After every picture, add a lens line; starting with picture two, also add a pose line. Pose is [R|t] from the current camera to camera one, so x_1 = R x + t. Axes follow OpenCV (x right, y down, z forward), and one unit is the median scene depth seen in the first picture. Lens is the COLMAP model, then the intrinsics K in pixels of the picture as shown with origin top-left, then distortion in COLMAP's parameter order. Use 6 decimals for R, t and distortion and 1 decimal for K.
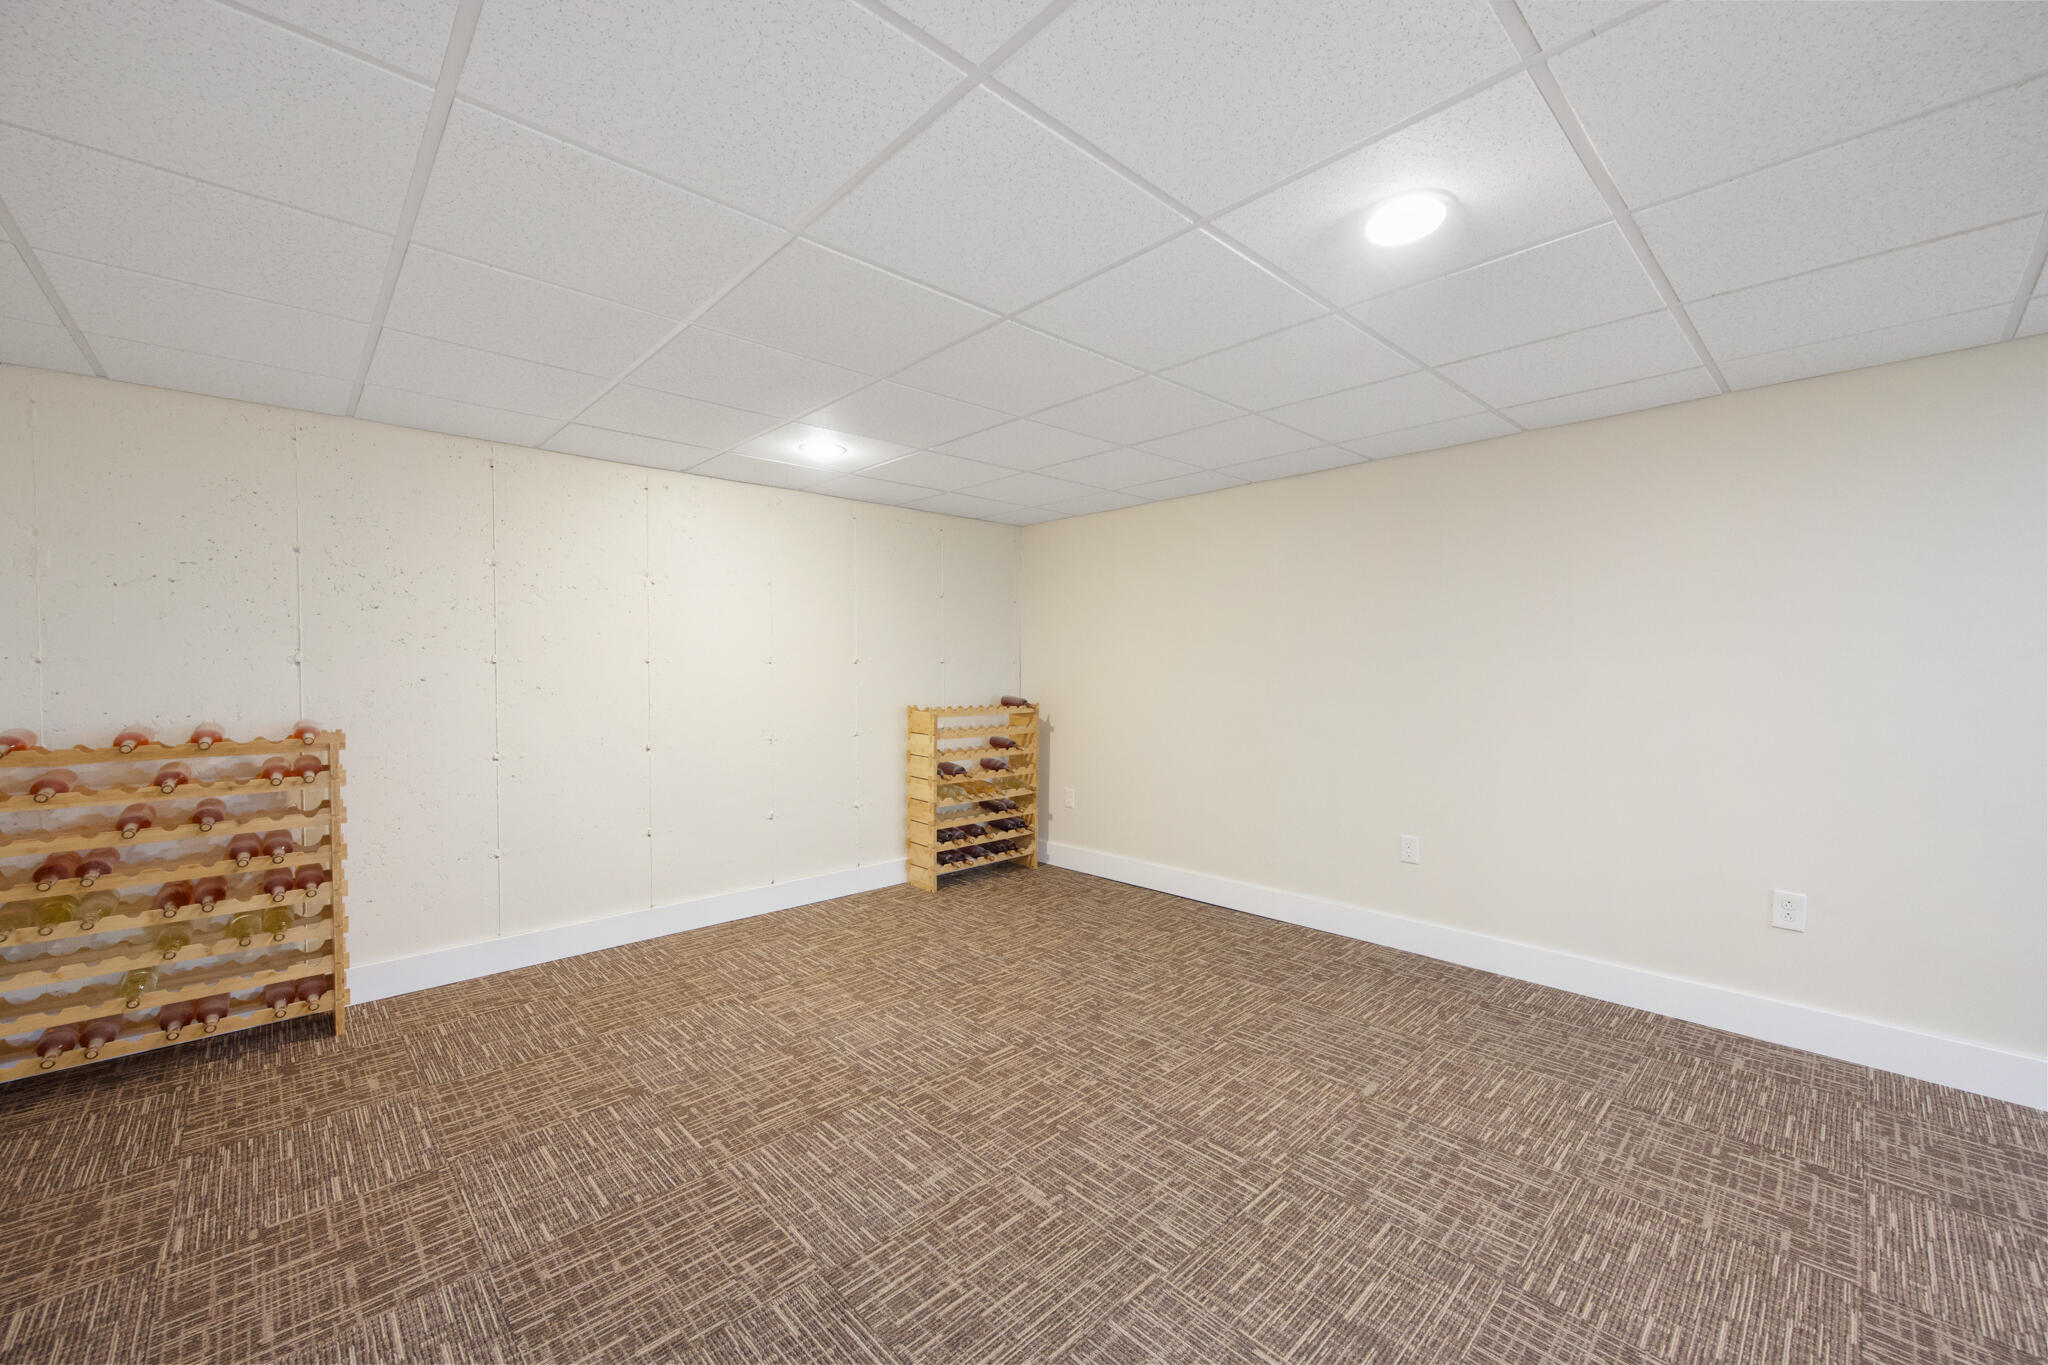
lens RADIAL K [[823.6, 0, 1029.8], [0, 823.6, 675.4], [0, 0, 1]] dist [-0.002064, -0.000027]
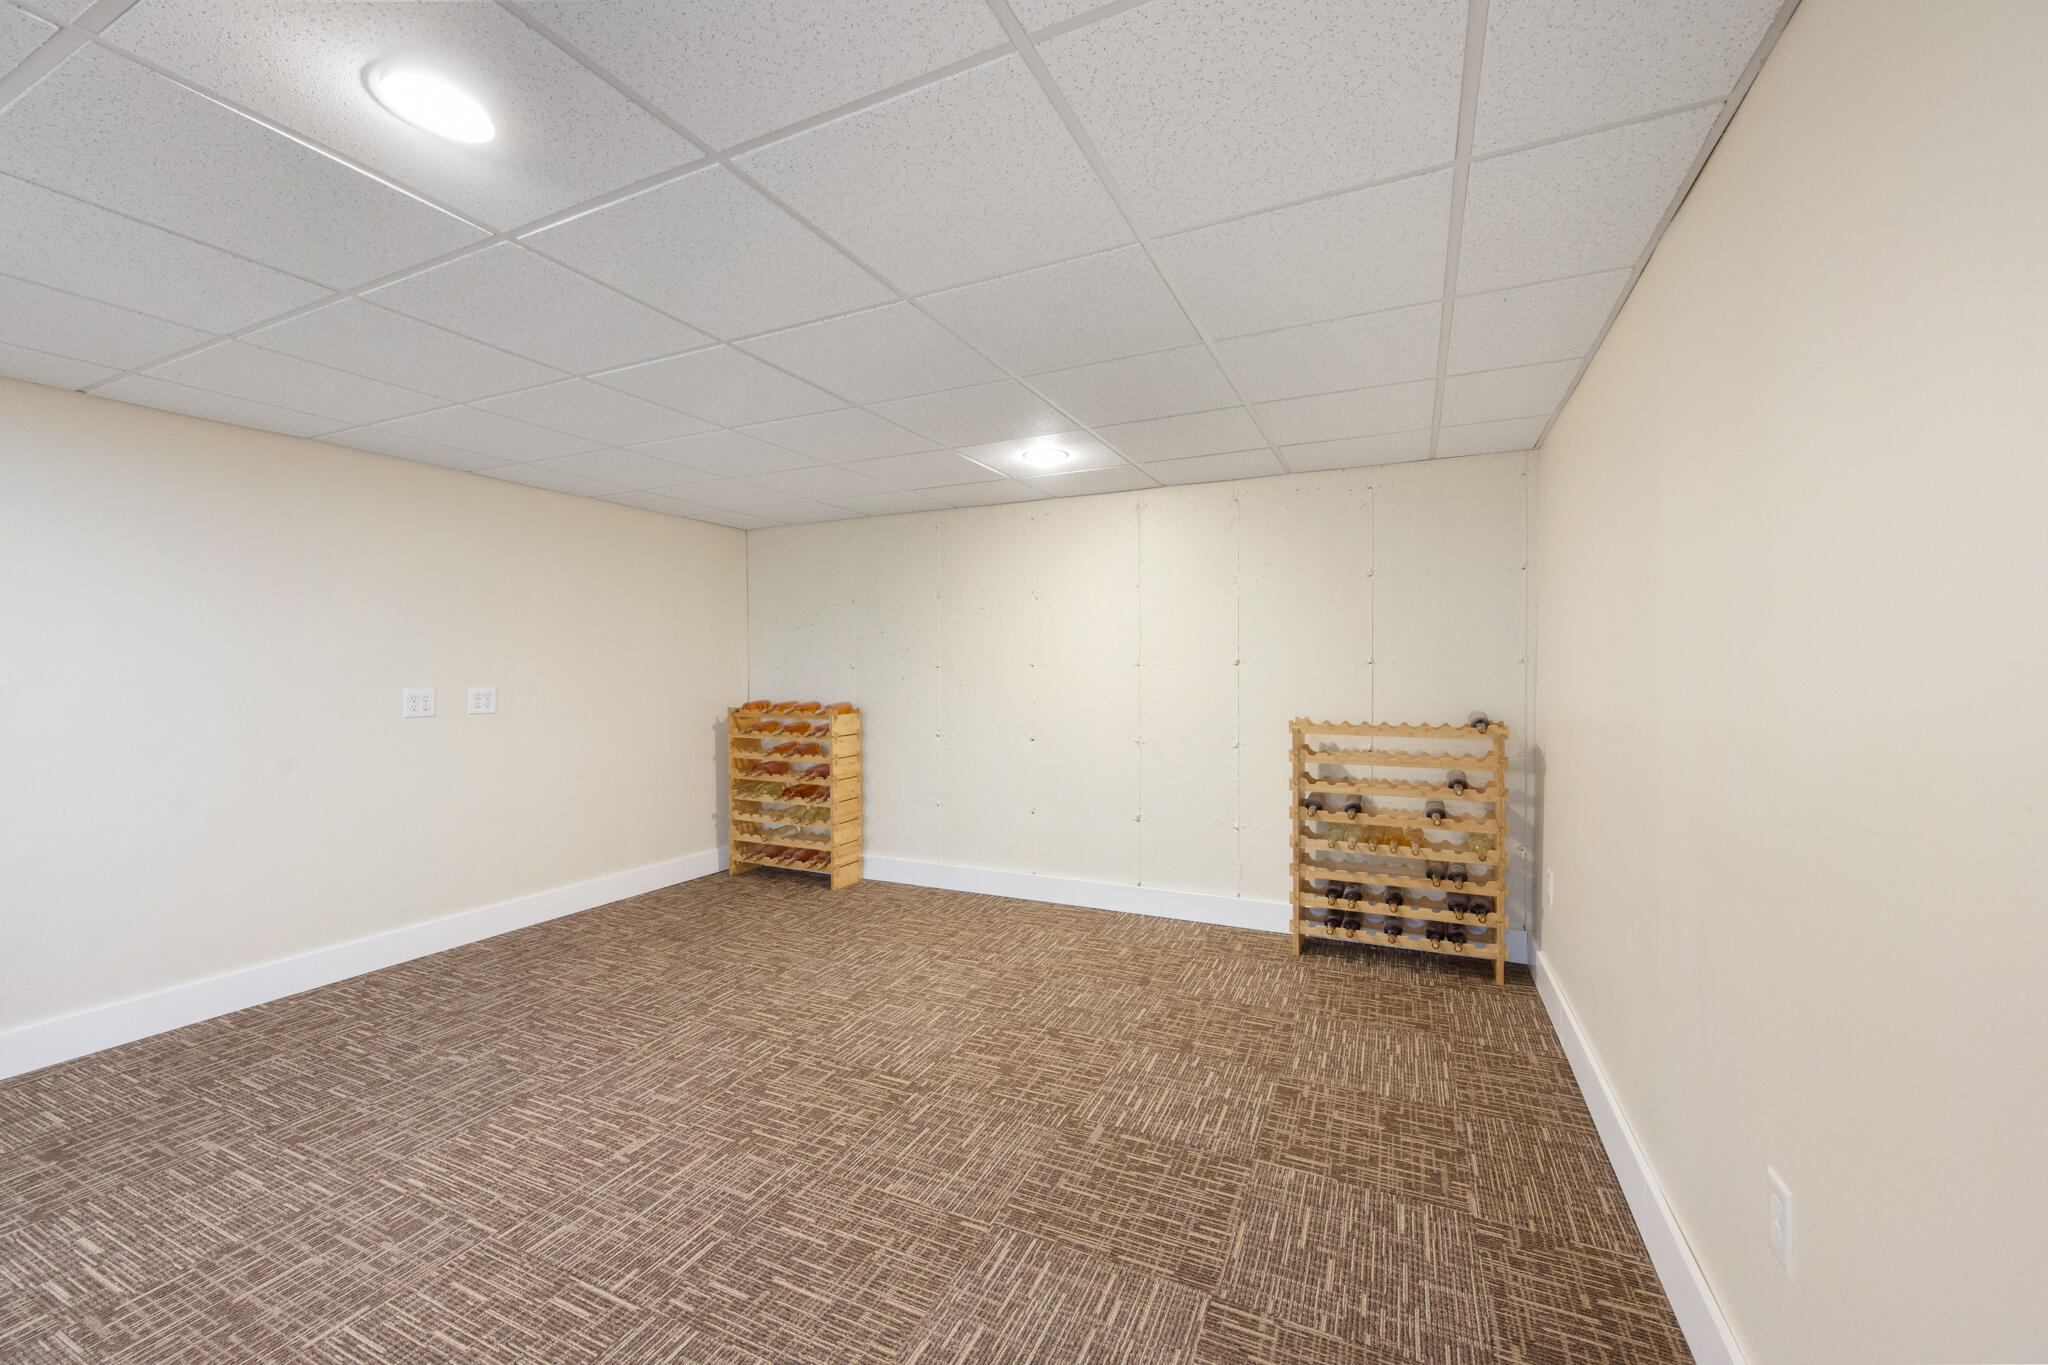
lens RADIAL K [[823.6, 0, 1029.8], [0, 823.6, 675.4], [0, 0, 1]] dist [-0.002064, -0.000027]
pose [[0.352624, 0.008870, -0.935723, 0.753476], [-0.007906, 0.999948, 0.006499, -0.012092], [0.935732, 0.005106, 0.352675, 0.677833]]
